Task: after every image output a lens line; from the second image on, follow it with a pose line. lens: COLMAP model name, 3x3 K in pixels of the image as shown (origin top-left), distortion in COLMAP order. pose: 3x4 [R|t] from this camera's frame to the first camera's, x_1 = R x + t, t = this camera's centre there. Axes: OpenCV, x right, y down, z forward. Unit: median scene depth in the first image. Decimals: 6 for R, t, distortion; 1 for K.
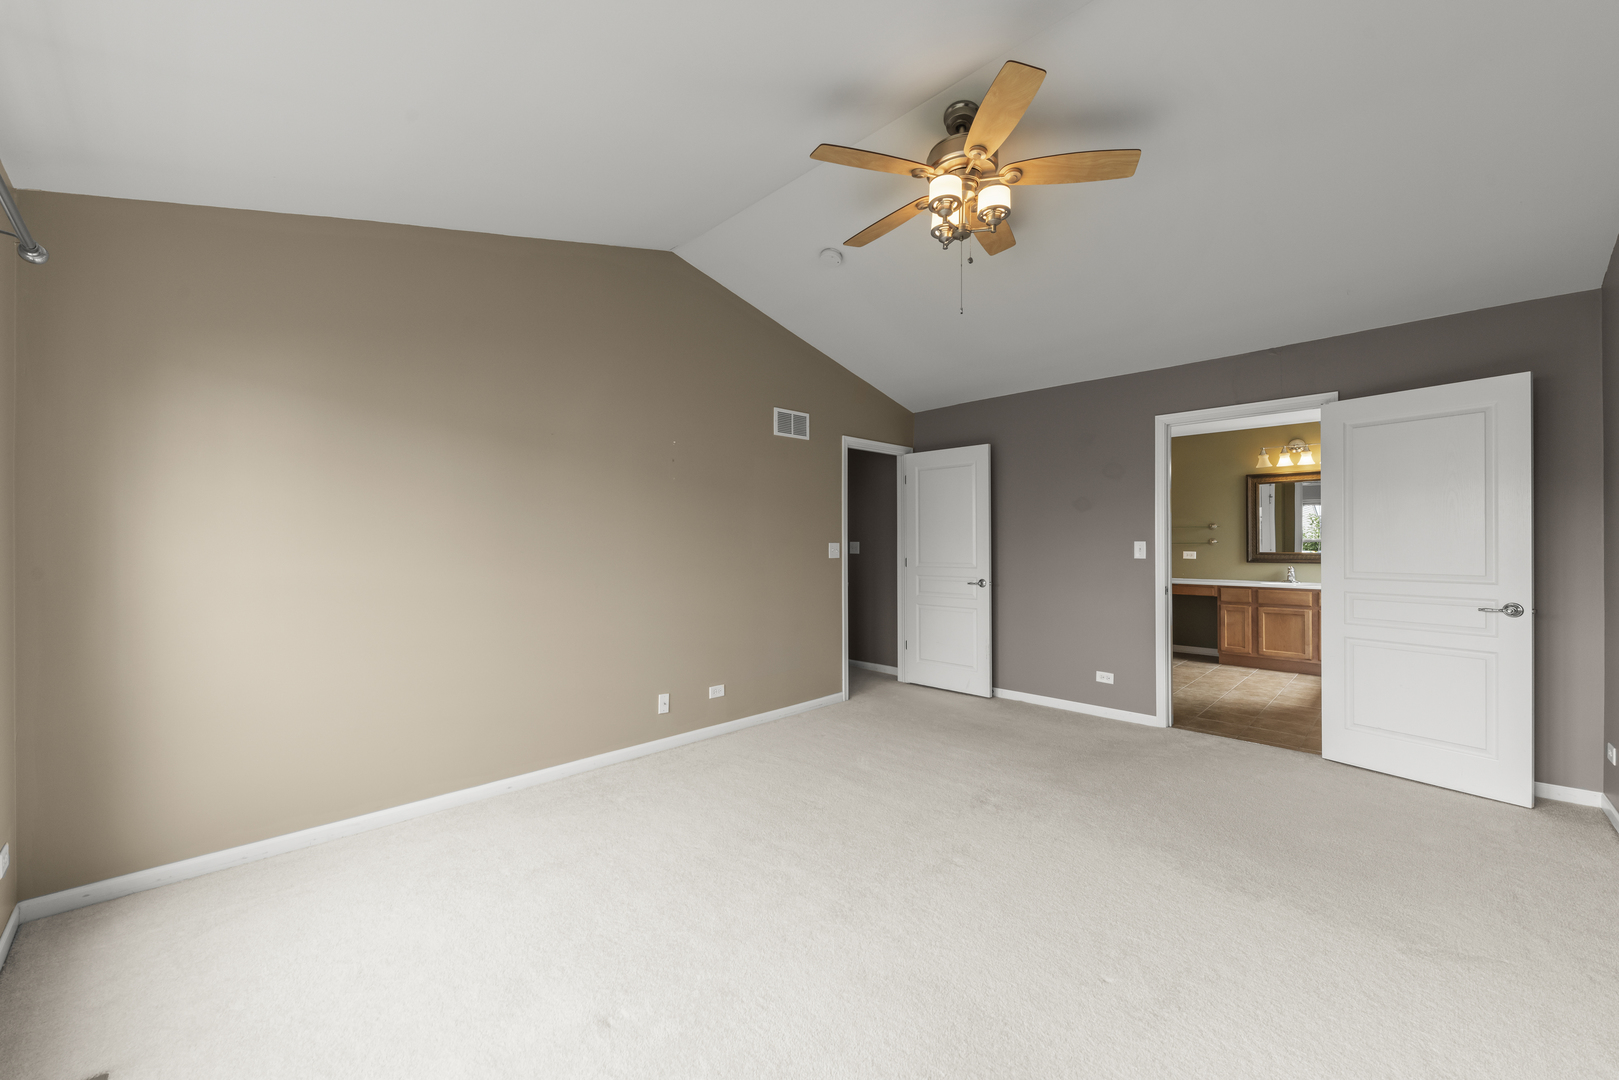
lens RADIAL K [[613.8, 0, 800.1], [0, 613.8, 535.6], [0, 0, 1]] dist [0.000480, -0.000232]
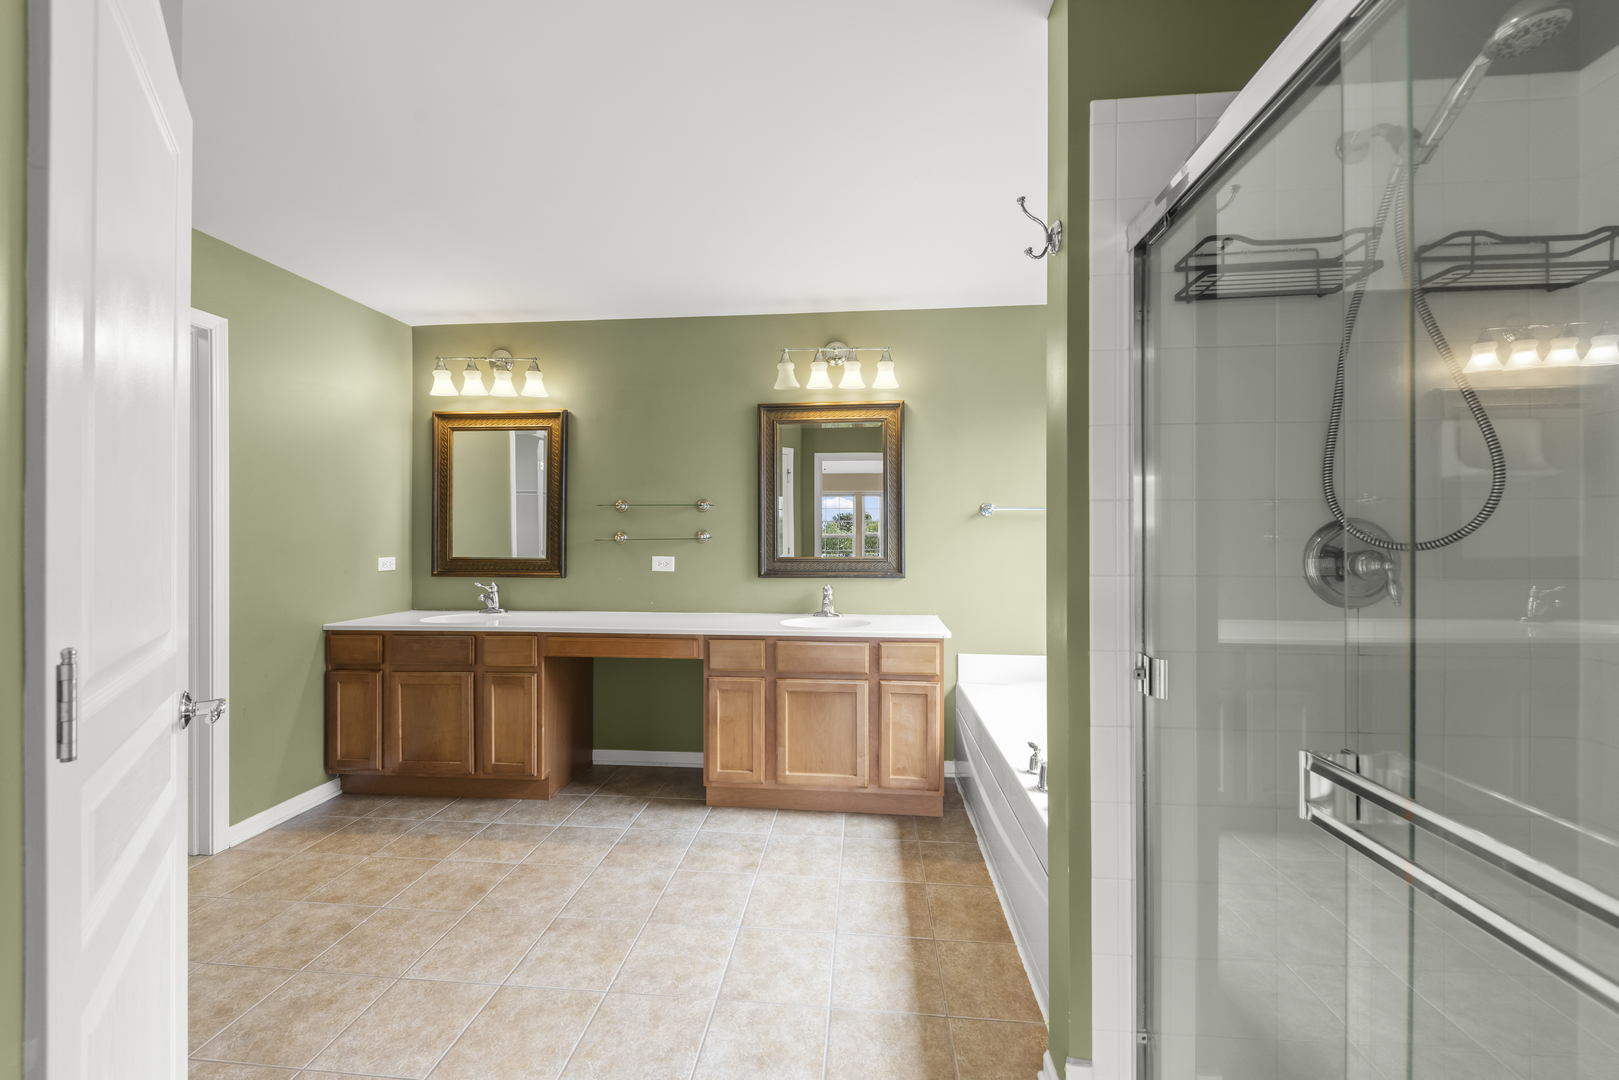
lens RADIAL K [[613.4, 0, 826.2], [0, 613.4, 528.8], [0, 0, 1]] dist [0.026237, -0.000068]
pose [[0.746255, 0.002637, 0.665655, 0.455763], [-0.003229, 0.999995, -0.000342, 0.003950], [-0.665652, -0.001894, 0.746260, 0.616872]]
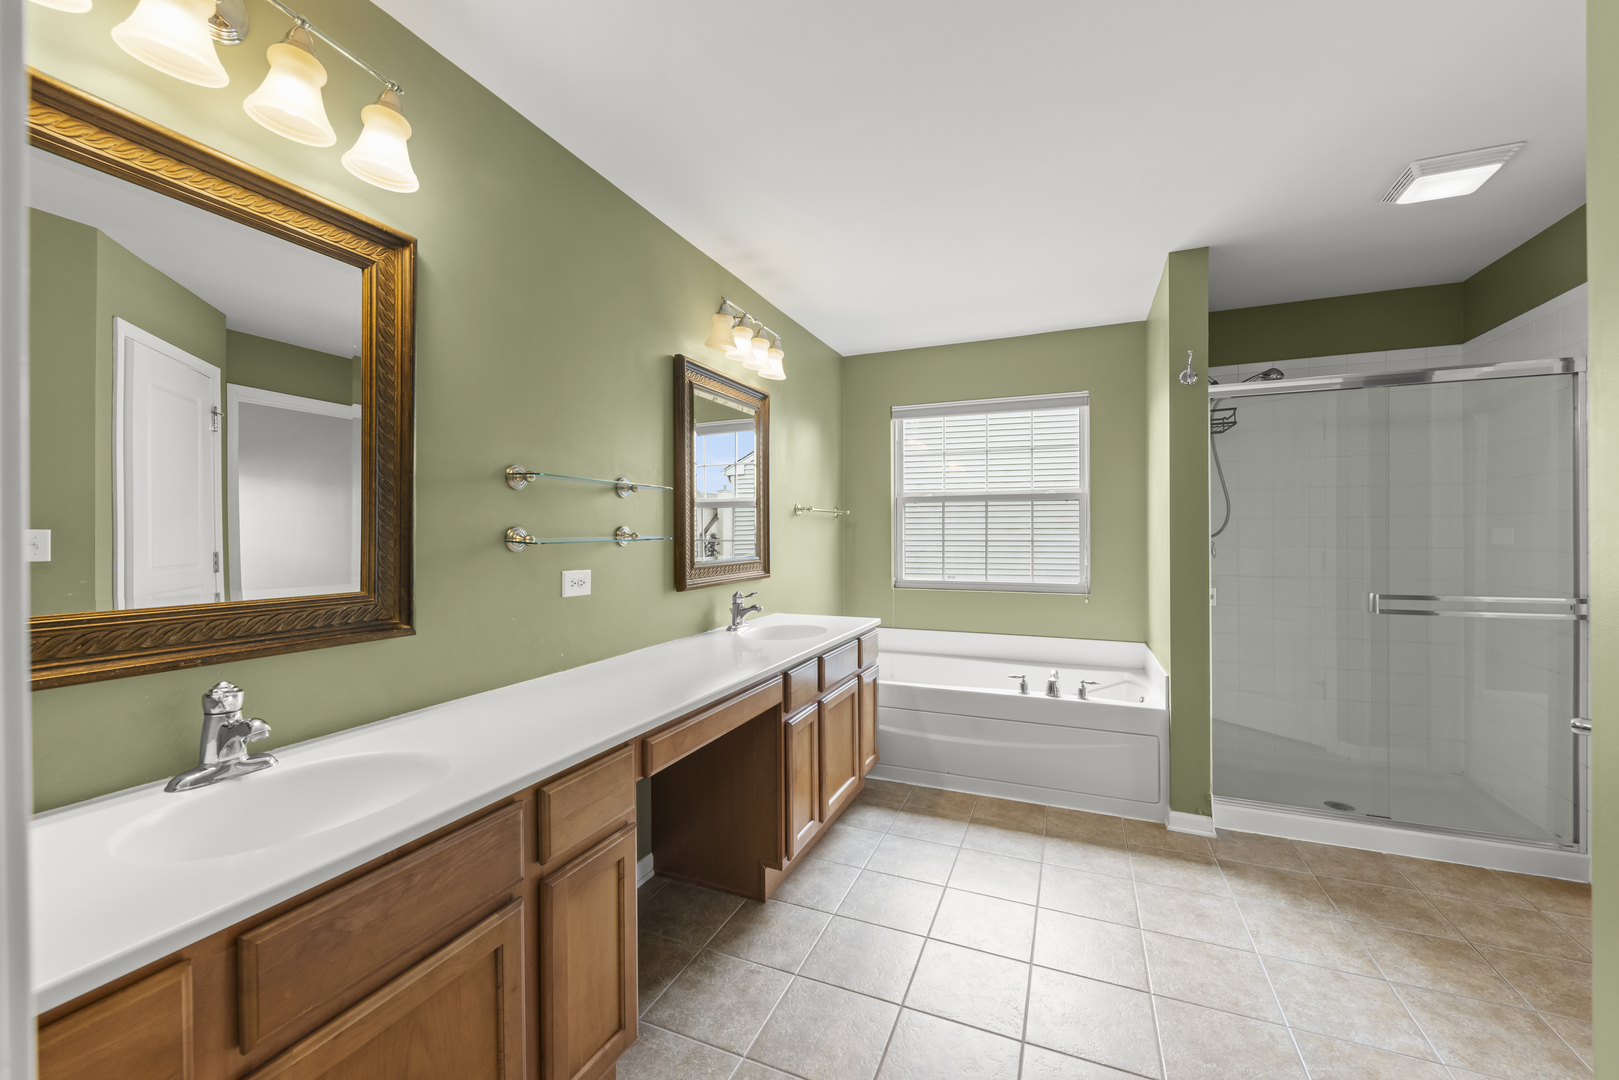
lens RADIAL K [[622.1, 0, 805.6], [0, 622.1, 523.7], [0, 0, 1]] dist [0.008434, -0.000365]
pose [[-0.385396, 0.008556, 0.922711, 0.371496], [-0.007709, 0.999892, -0.012491, 0.008004], [-0.922719, -0.011928, -0.385289, 1.133767]]
